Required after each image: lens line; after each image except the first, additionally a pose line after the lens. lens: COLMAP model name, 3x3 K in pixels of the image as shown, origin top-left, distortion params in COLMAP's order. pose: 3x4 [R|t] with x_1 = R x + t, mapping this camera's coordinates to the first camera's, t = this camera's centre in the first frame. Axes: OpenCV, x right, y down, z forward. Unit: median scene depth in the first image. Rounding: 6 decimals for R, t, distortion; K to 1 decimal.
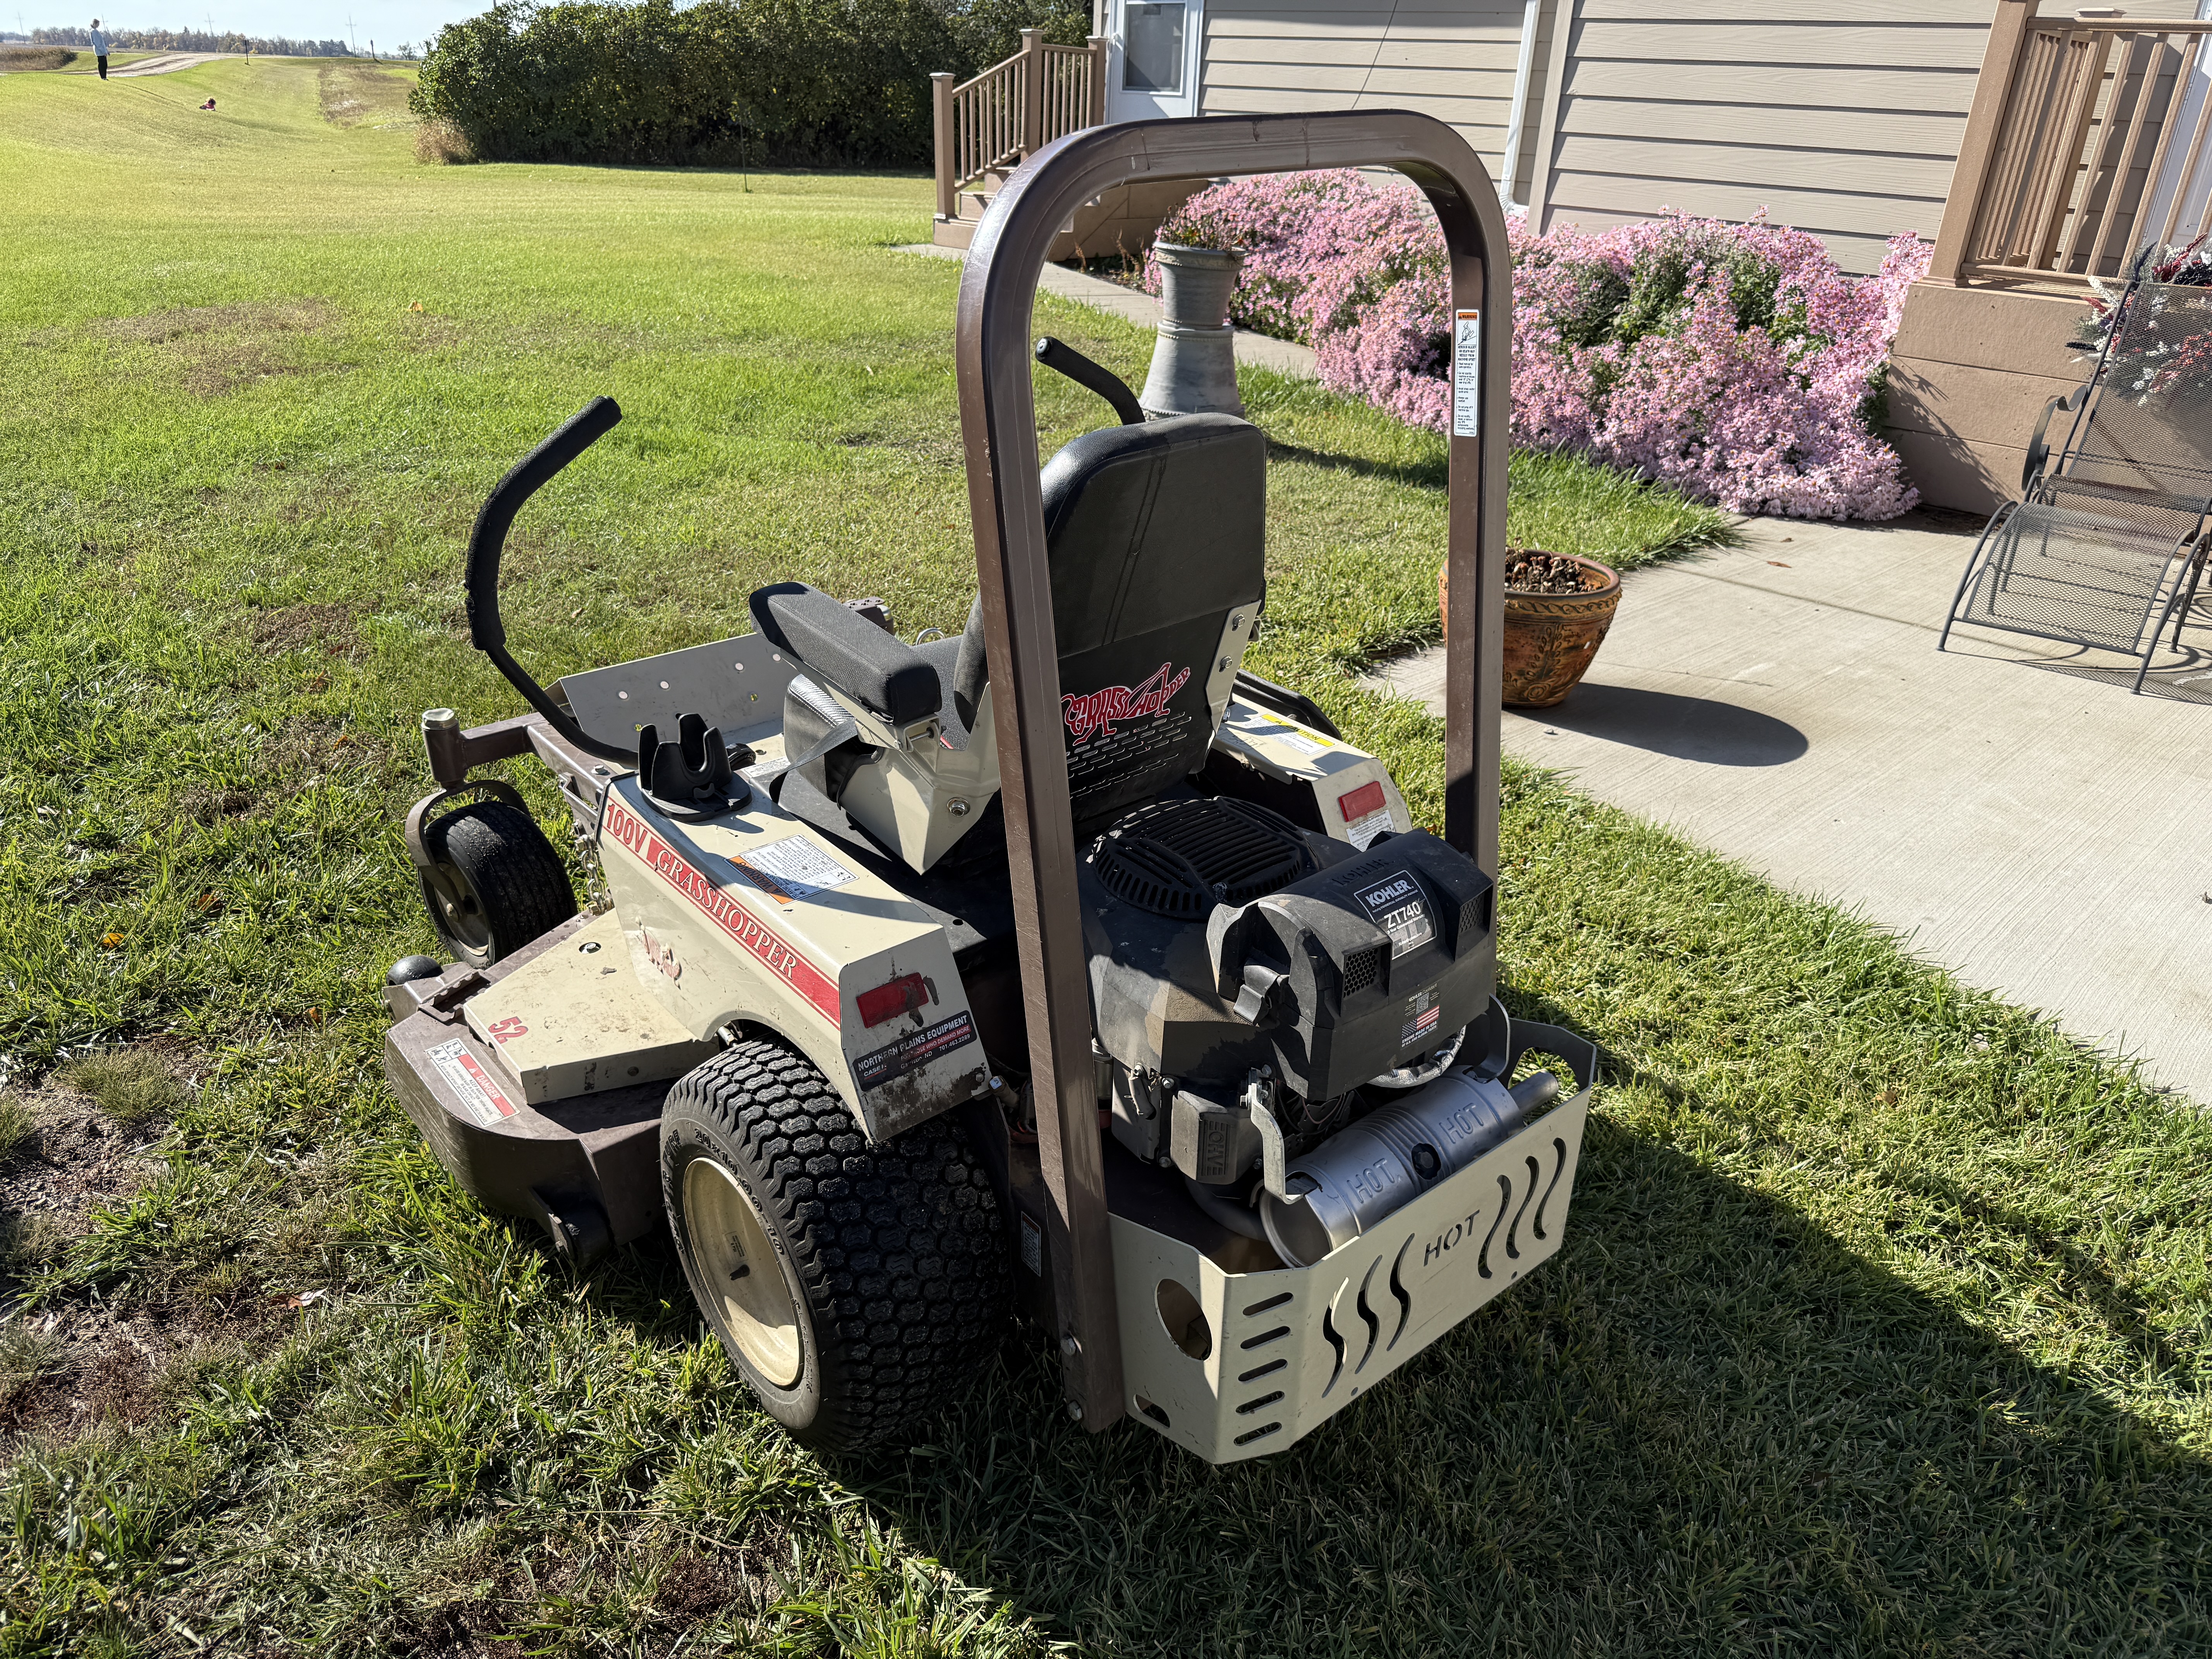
lens RADIAL K [[1568.7, 0, 1106.0], [0, 1568.7, 829.5], [0, 0, 1]] dist [-0.001363, -0.001467]
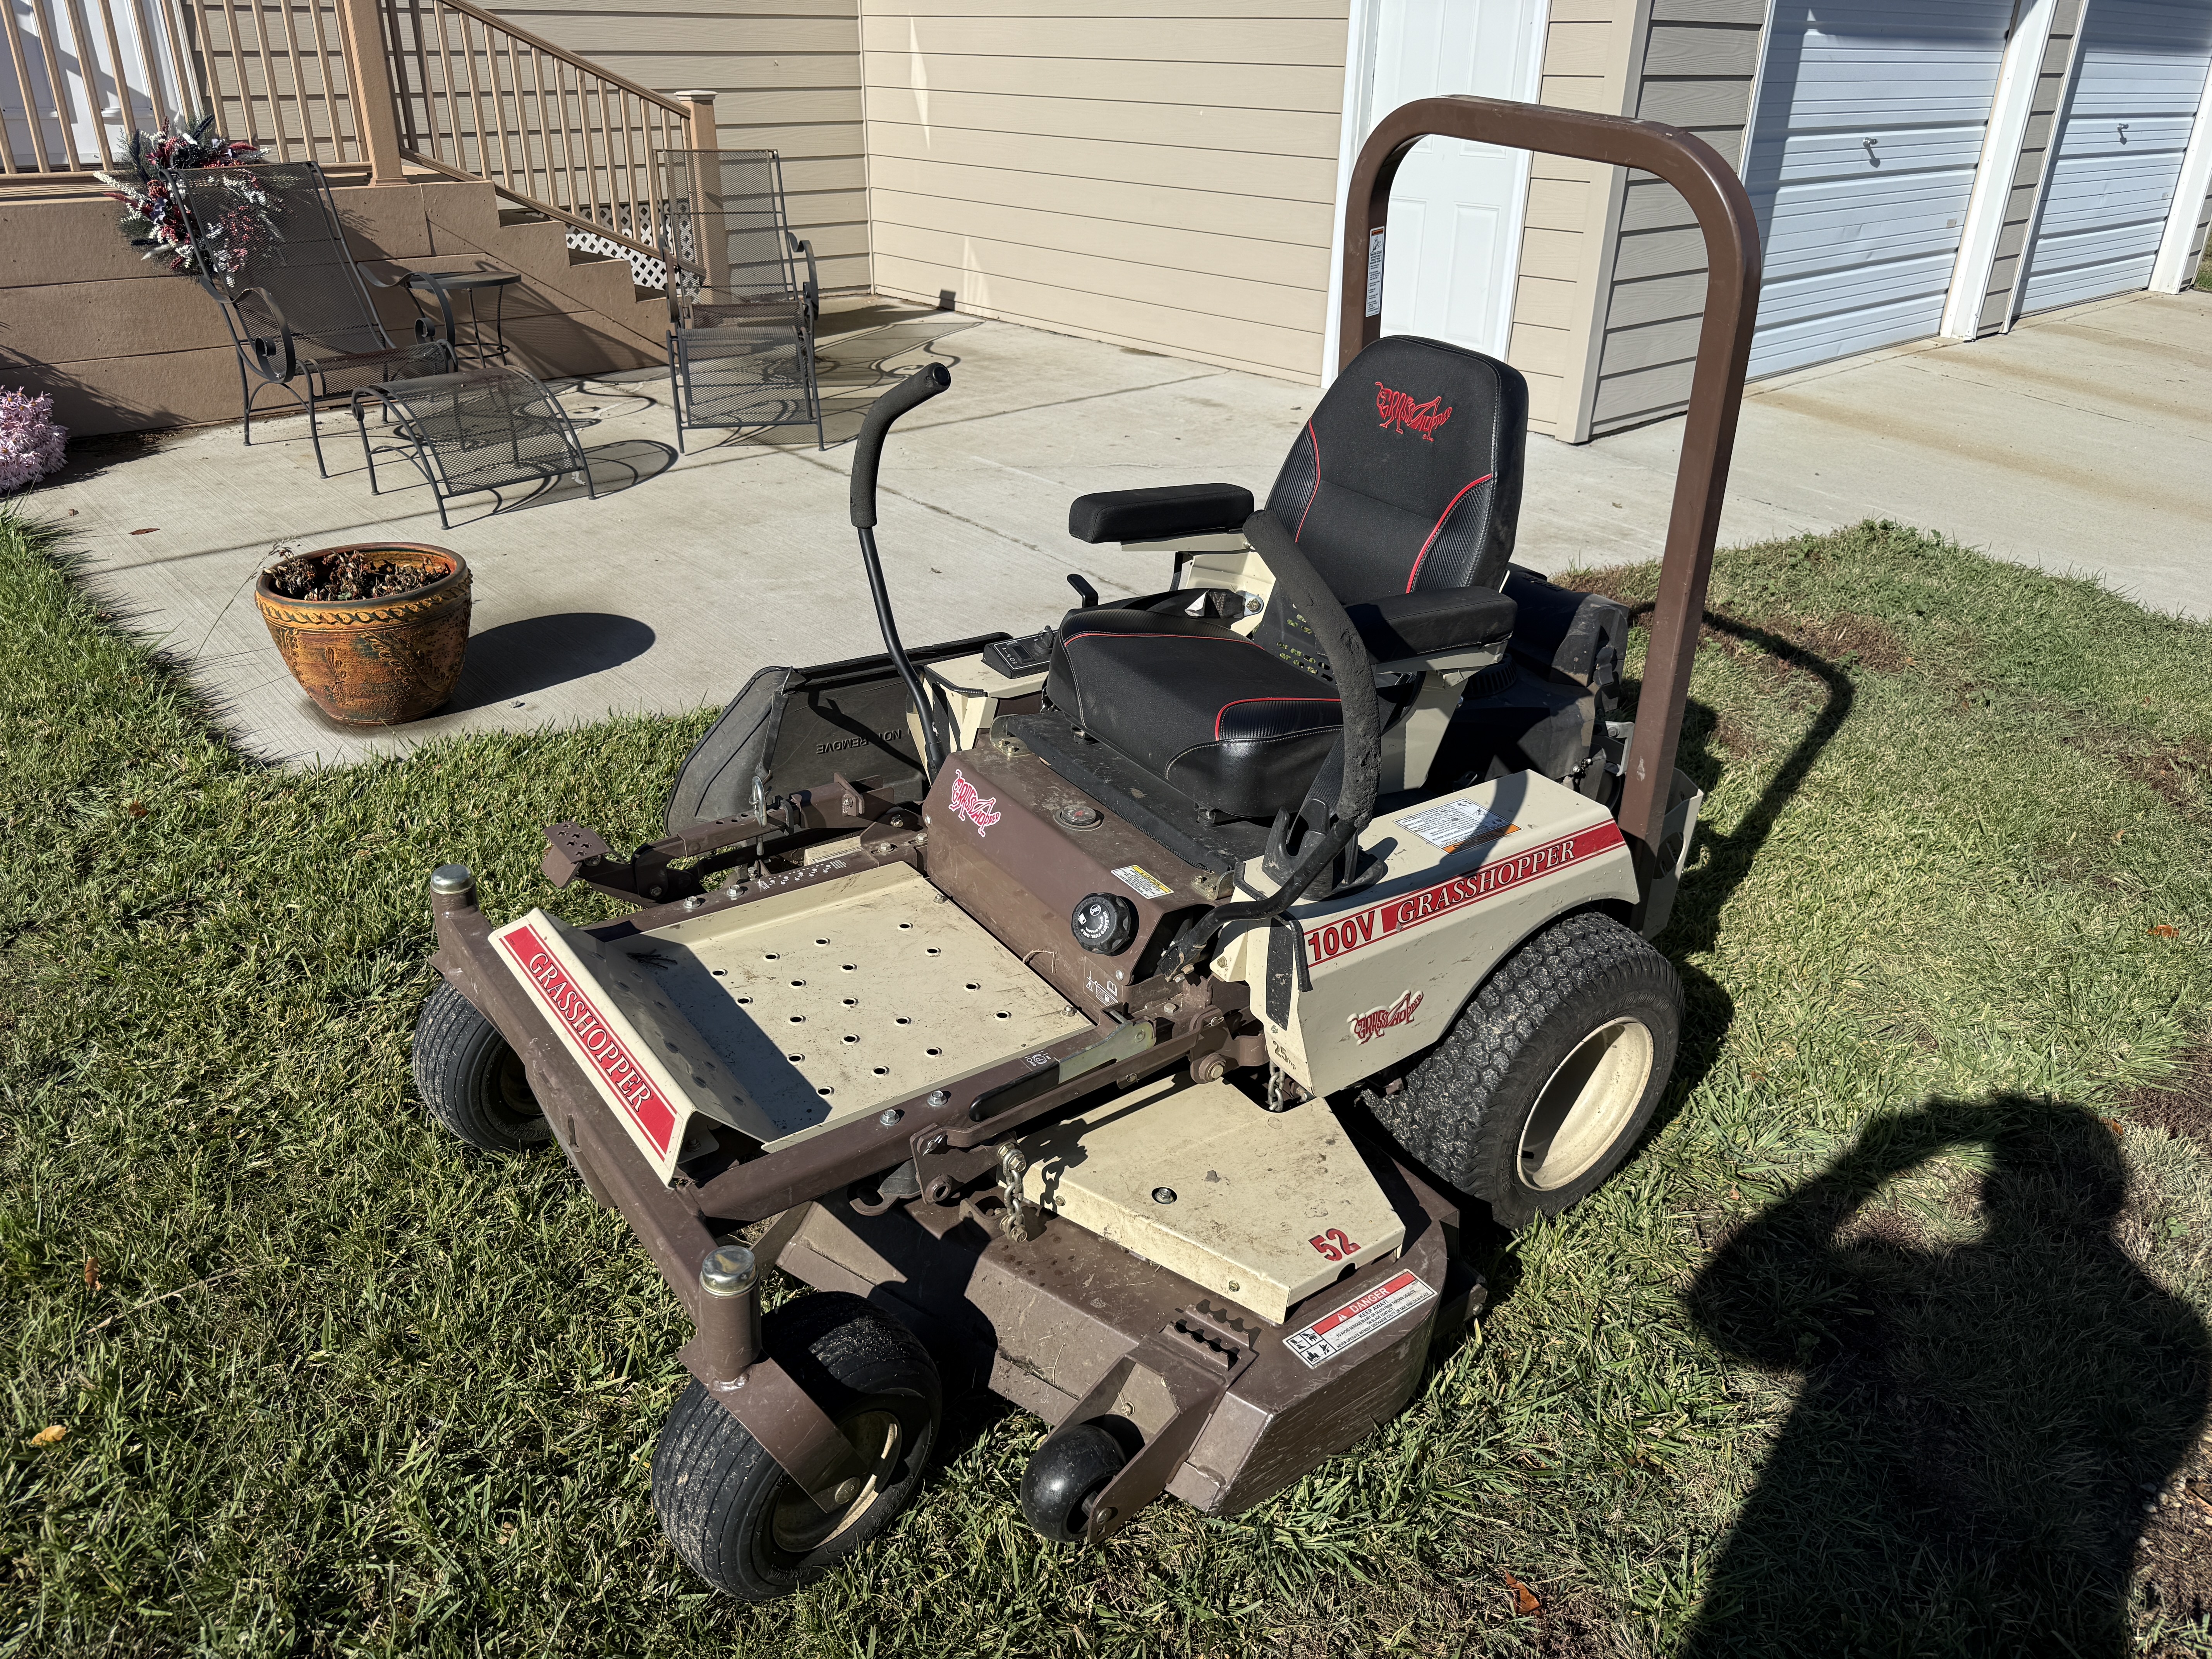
lens RADIAL K [[1568.7, 0, 1106.0], [0, 1568.7, 829.5], [0, 0, 1]] dist [-0.001363, -0.001467]
pose [[0.054397, -0.487348, 0.871512, -0.582566], [0.401468, 0.809824, 0.427794, -0.270493], [-0.914256, 0.326614, 0.239707, 0.469211]]
